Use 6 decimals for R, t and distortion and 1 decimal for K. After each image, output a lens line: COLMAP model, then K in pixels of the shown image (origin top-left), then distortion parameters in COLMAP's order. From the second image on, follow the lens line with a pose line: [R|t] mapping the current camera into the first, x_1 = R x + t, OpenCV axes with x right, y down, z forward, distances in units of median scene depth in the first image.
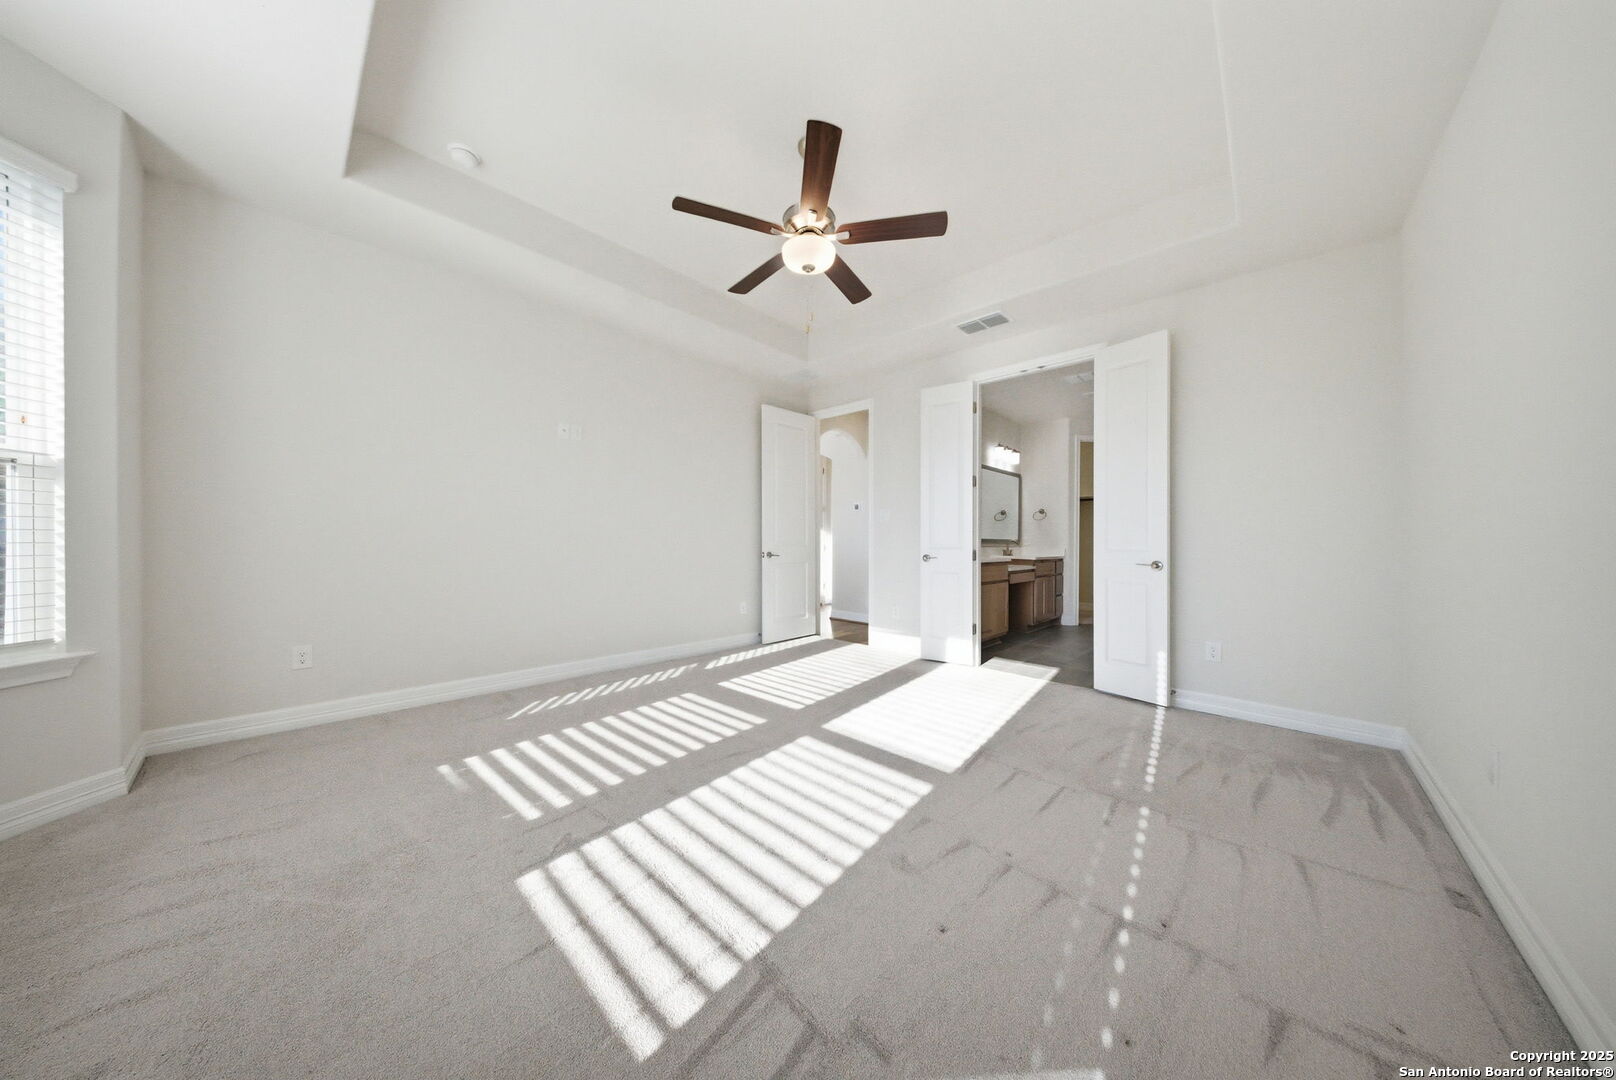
lens RADIAL K [[482.5, 0, 809.9], [0, 482.5, 546.5], [0, 0, 1]] dist [-0.004047, -0.000556]
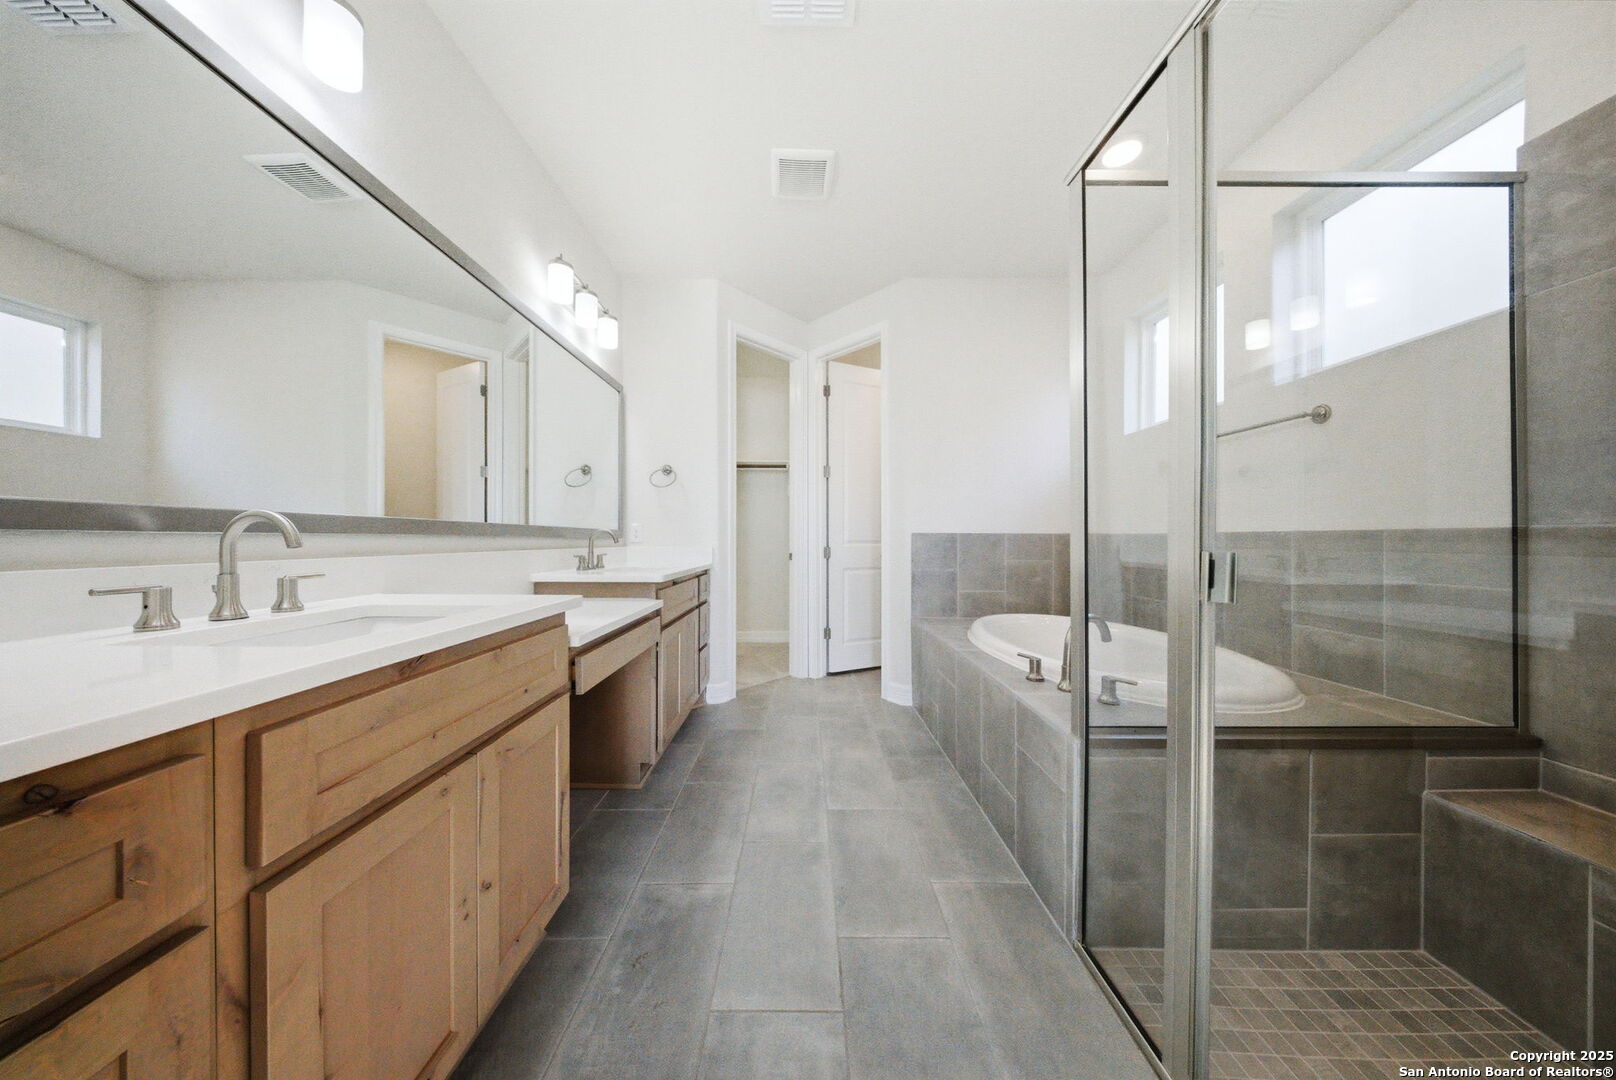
lens RADIAL K [[482.5, 0, 806.7], [0, 482.5, 539.5], [0, 0, 1]] dist [-0.004047, -0.000556]
pose [[0.724578, -0.010803, 0.689108, 0.260251], [0.008317, 0.999941, 0.006931, -0.006407], [-0.689142, 0.000709, 0.724626, 0.577973]]
